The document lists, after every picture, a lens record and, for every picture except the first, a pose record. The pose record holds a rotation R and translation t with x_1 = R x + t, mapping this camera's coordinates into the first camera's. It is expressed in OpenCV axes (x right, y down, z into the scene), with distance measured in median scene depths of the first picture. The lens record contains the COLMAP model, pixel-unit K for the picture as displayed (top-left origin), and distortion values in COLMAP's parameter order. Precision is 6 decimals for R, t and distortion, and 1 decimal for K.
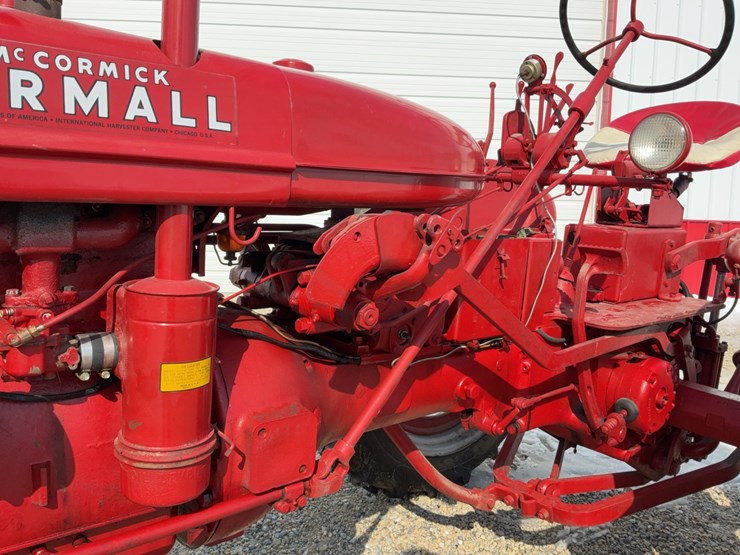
lens RADIAL K [[605.7, 0, 370.0], [0, 605.7, 277.5], [0, 0, 1]] dist [0.101922, -0.198028]
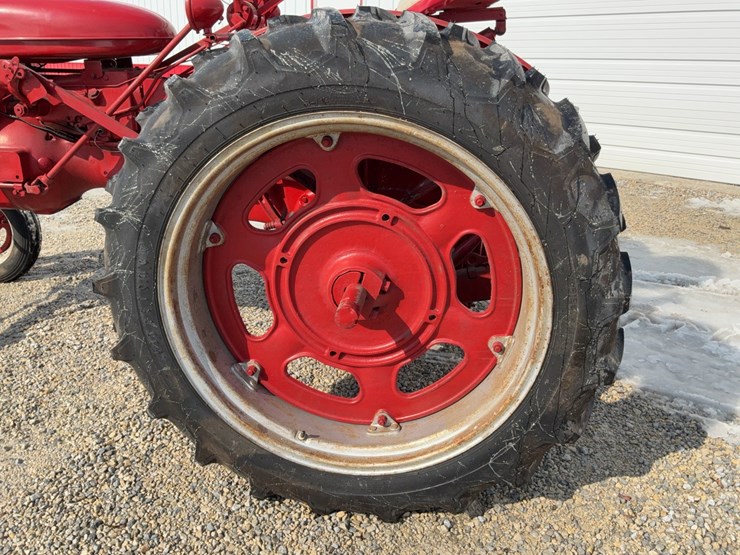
lens RADIAL K [[605.7, 0, 370.0], [0, 605.7, 277.5], [0, 0, 1]] dist [0.101922, -0.198028]
pose [[0.680252, 0.227658, -0.696727, 3.096527], [-0.086829, 0.968879, 0.231808, 0.034525], [0.727817, -0.097192, 0.678849, 0.450065]]
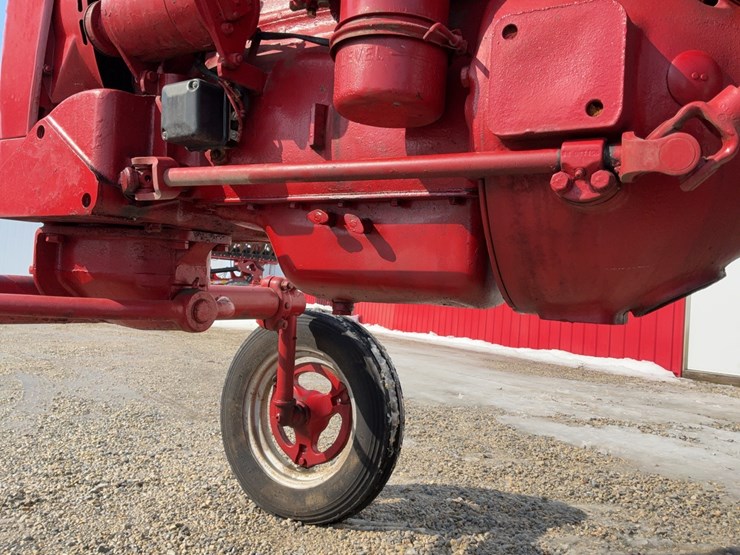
lens RADIAL K [[605.7, 0, 370.0], [0, 605.7, 277.5], [0, 0, 1]] dist [0.101922, -0.198028]
pose [[0.326007, -0.056551, -0.943674, 0.397592], [-0.171550, 0.978098, -0.117879, 0.685641], [0.929672, 0.200317, 0.309165, 0.851826]]
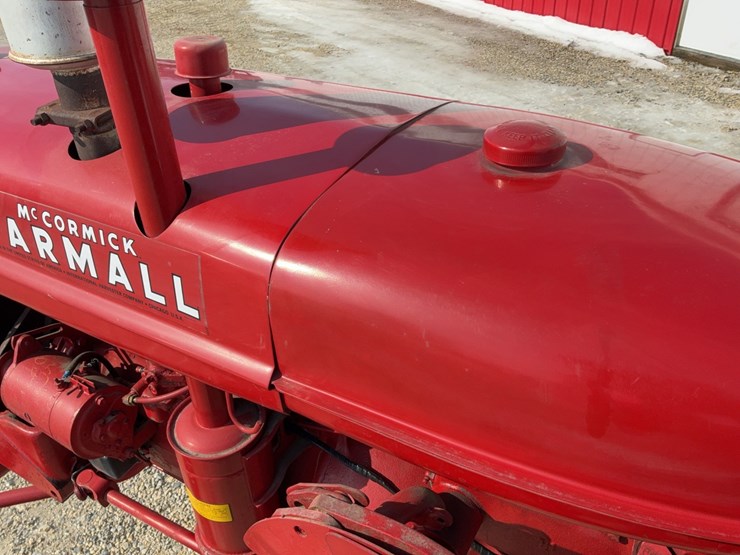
lens RADIAL K [[605.7, 0, 370.0], [0, 605.7, 277.5], [0, 0, 1]] dist [0.101922, -0.198028]
pose [[0.338502, 0.466943, -0.816934, 0.432475], [-0.077900, 0.879113, 0.470205, -0.656290], [0.937736, -0.095526, 0.333956, 0.956933]]
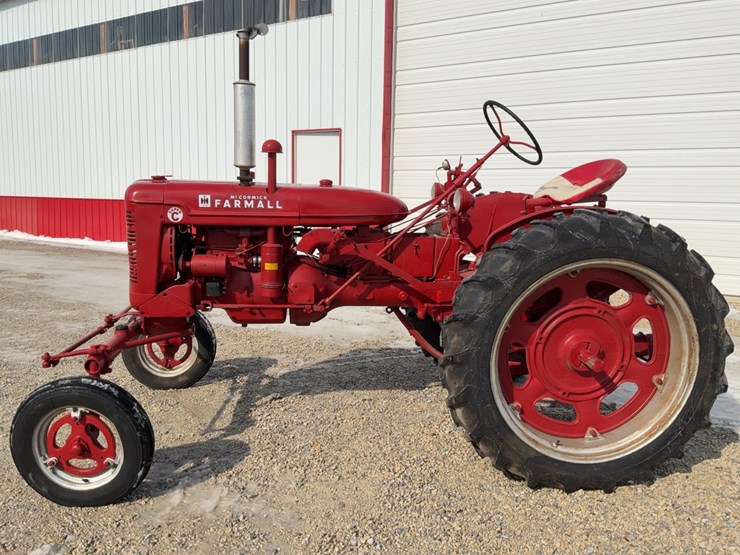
lens RADIAL K [[605.7, 0, 370.0], [0, 605.7, 277.5], [0, 0, 1]] dist [0.101922, -0.198028]
pose [[0.813114, 0.067159, -0.578217, 2.687086], [-0.060893, 0.997686, 0.030249, 0.067913], [0.578911, 0.010614, 0.815322, -2.019513]]
